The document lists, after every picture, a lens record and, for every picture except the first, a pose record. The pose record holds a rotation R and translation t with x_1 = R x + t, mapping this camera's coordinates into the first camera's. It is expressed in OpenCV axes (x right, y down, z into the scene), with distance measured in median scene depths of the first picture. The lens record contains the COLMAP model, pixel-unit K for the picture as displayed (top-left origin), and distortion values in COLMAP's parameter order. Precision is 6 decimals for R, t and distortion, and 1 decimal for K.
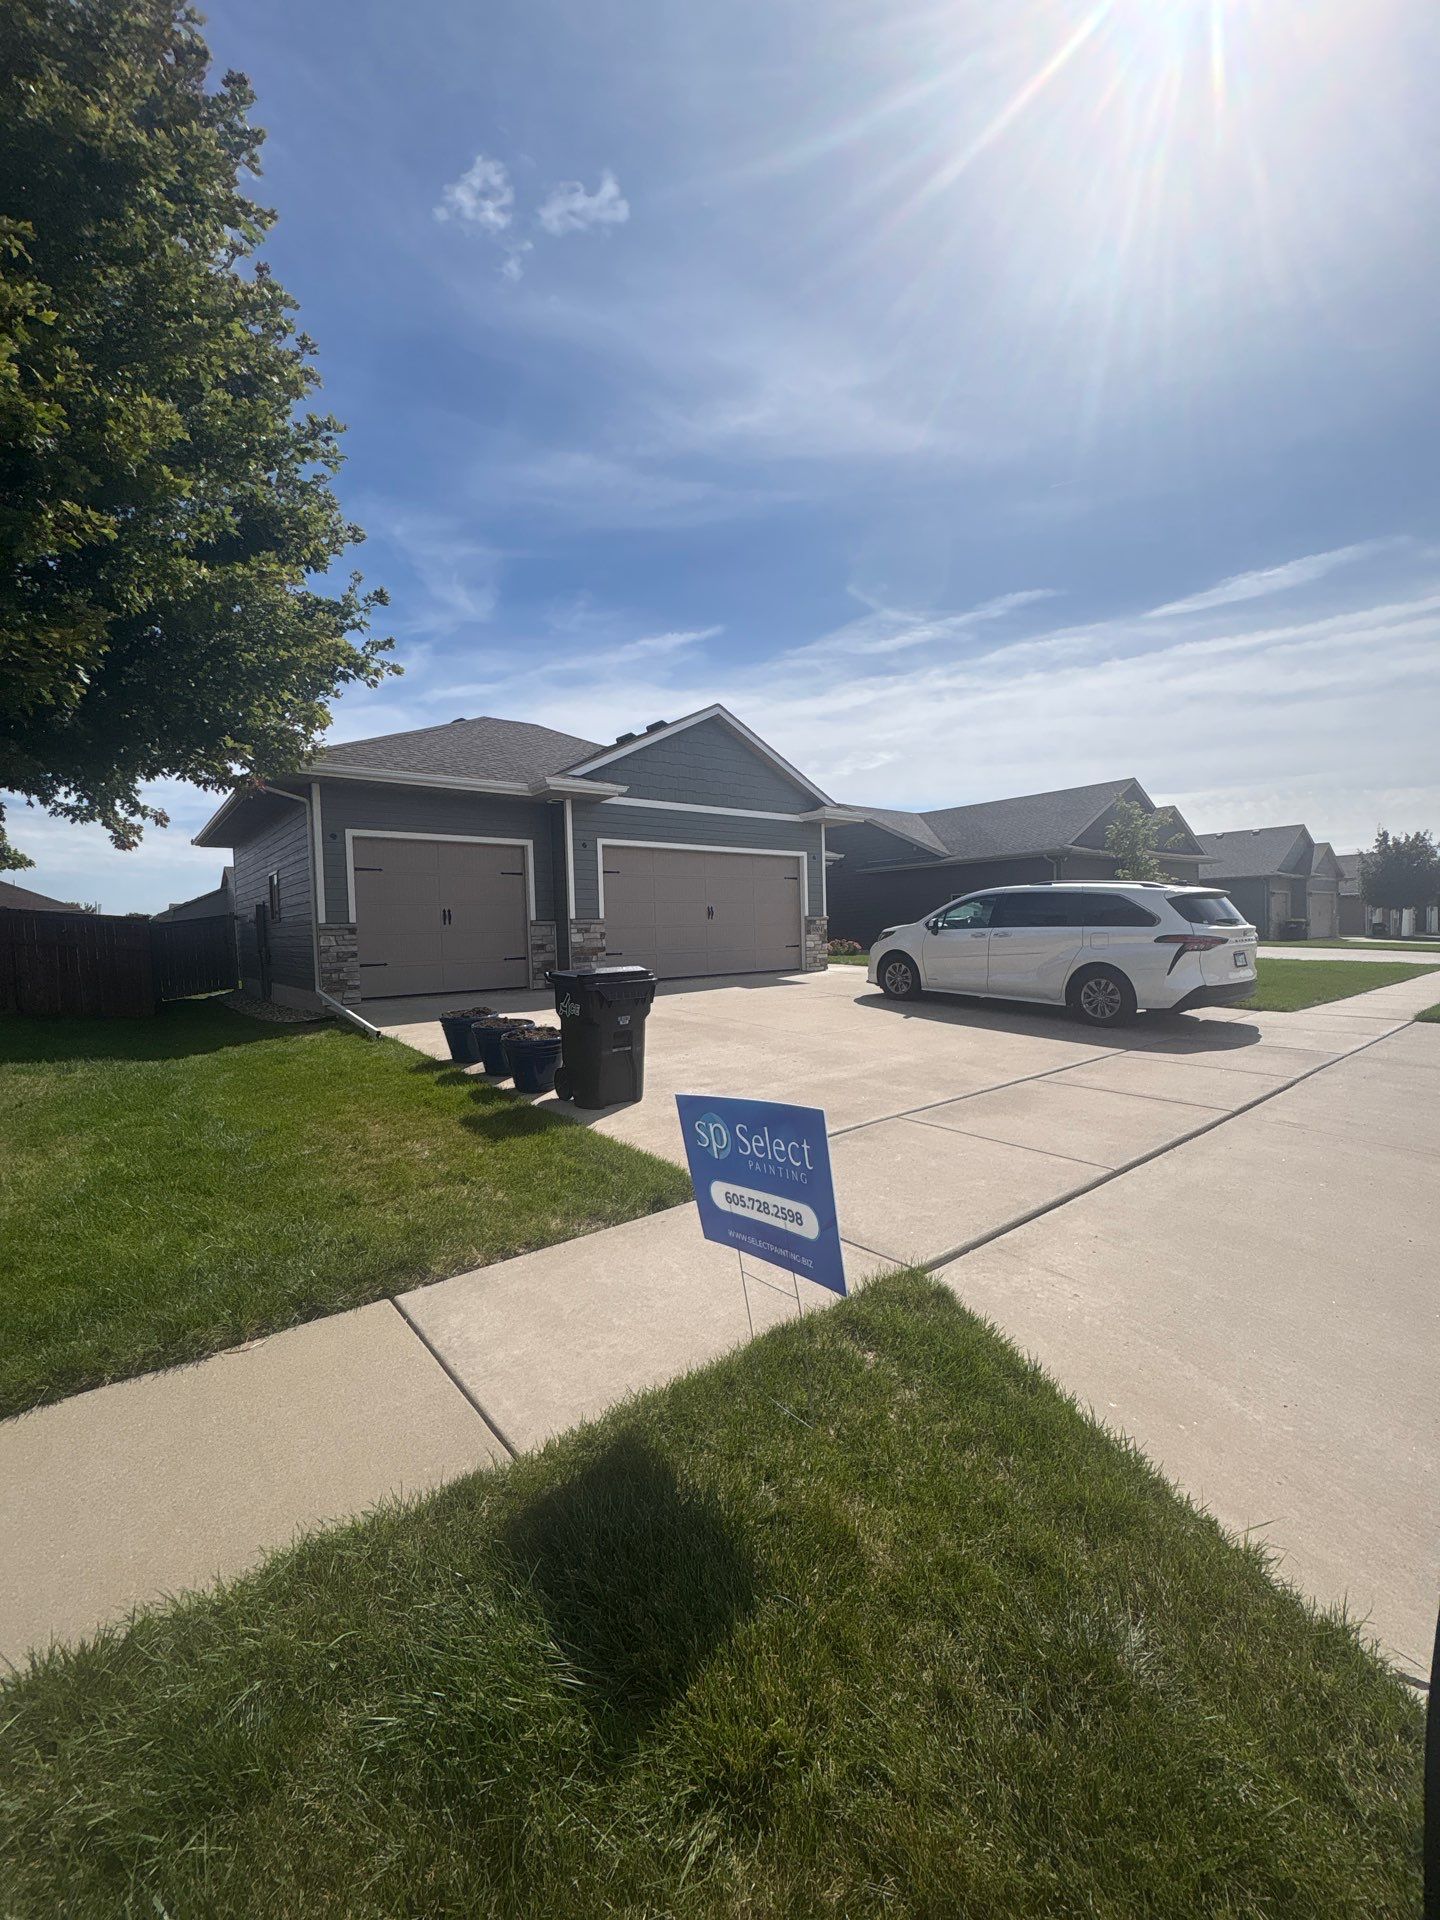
lens RADIAL K [[766.3, 0, 718.9], [0, 766.3, 963.5], [0, 0, 1]] dist [0.000537, -0.000173]
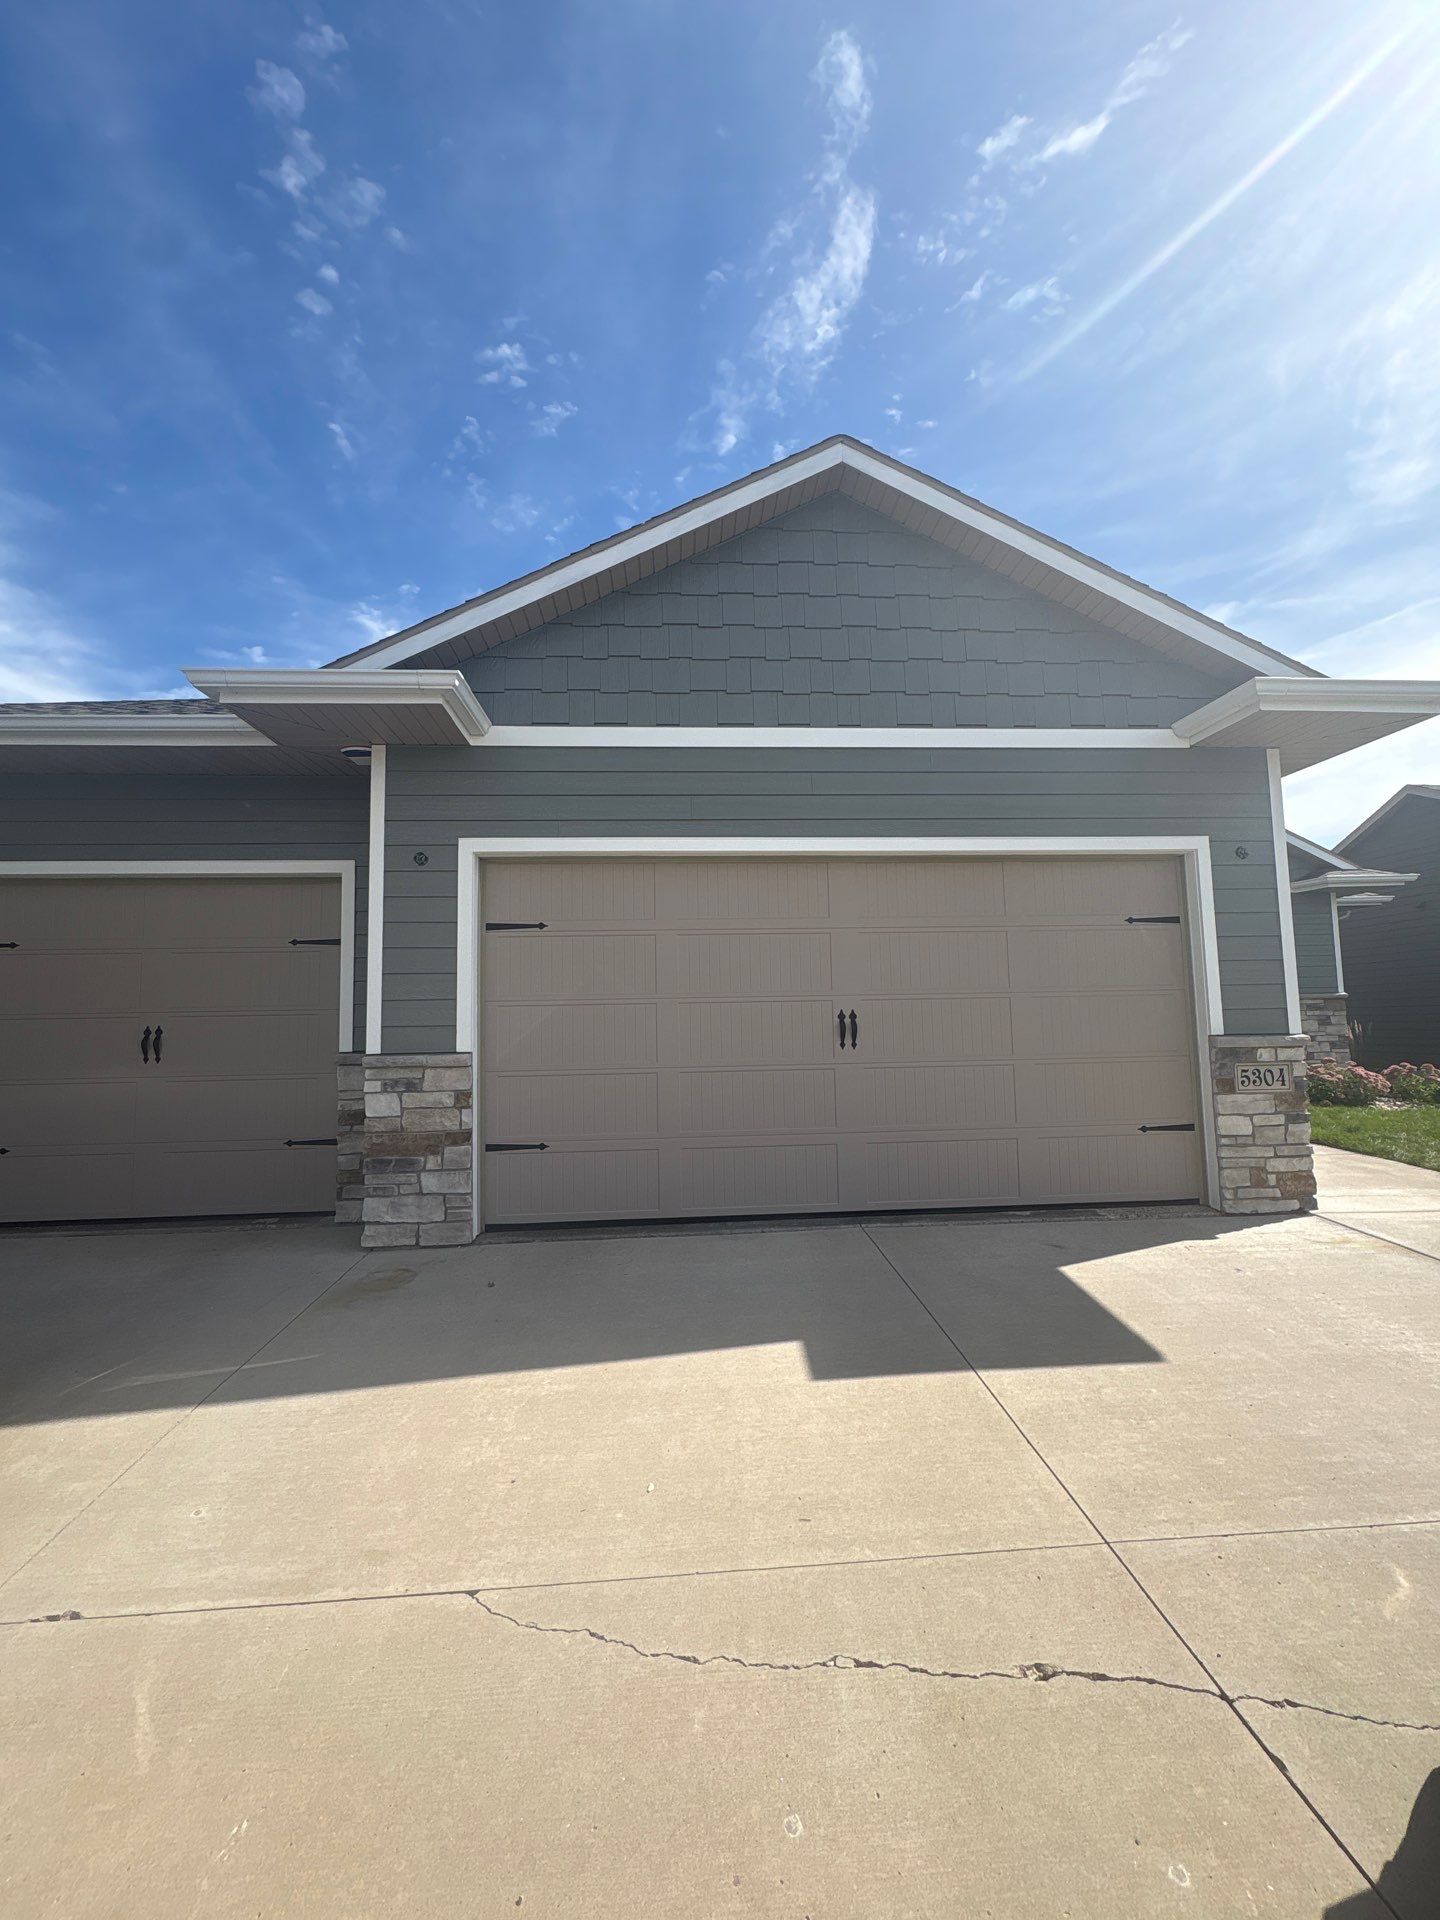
lens RADIAL K [[766.3, 0, 732.0], [0, 766.3, 980.4], [0, 0, 1]] dist [0.000537, -0.000173]
pose [[0.818687, -0.034244, -0.573218, 0.163520], [-0.024755, 0.995188, -0.094809, -0.061152], [0.573707, 0.091809, 0.813899, 0.772766]]
